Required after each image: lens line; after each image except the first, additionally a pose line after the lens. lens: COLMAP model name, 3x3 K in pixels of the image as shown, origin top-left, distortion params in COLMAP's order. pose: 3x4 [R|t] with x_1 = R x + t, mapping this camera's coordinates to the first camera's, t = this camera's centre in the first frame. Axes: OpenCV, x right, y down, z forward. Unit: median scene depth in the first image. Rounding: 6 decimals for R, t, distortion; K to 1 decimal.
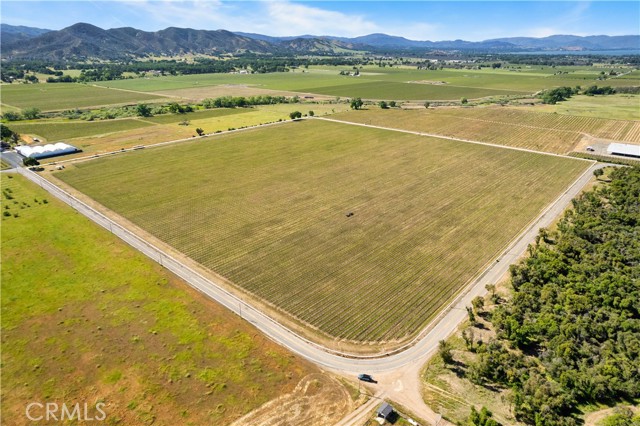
lens RADIAL K [[410.7, 0, 319.1], [0, 410.7, 215.5], [0, 0, 1]] dist [-0.077274, 0.068931]
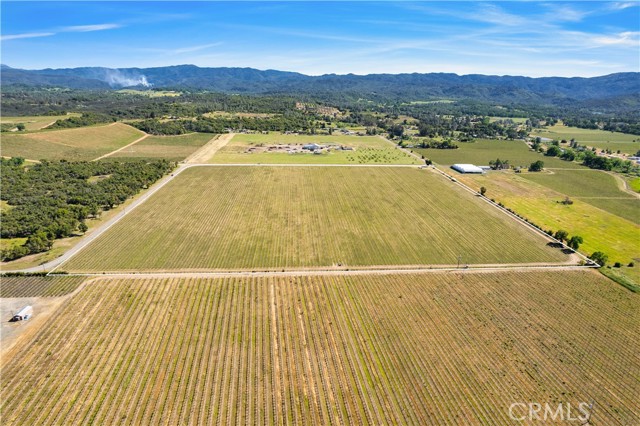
lens RADIAL K [[410.7, 0, 319.1], [0, 410.7, 215.5], [0, 0, 1]] dist [-0.077274, 0.068931]
pose [[-0.699771, 0.197770, -0.686446, 0.934064], [-0.297927, 0.792565, 0.532053, -0.792248], [0.649277, 0.576826, -0.495693, 1.787508]]
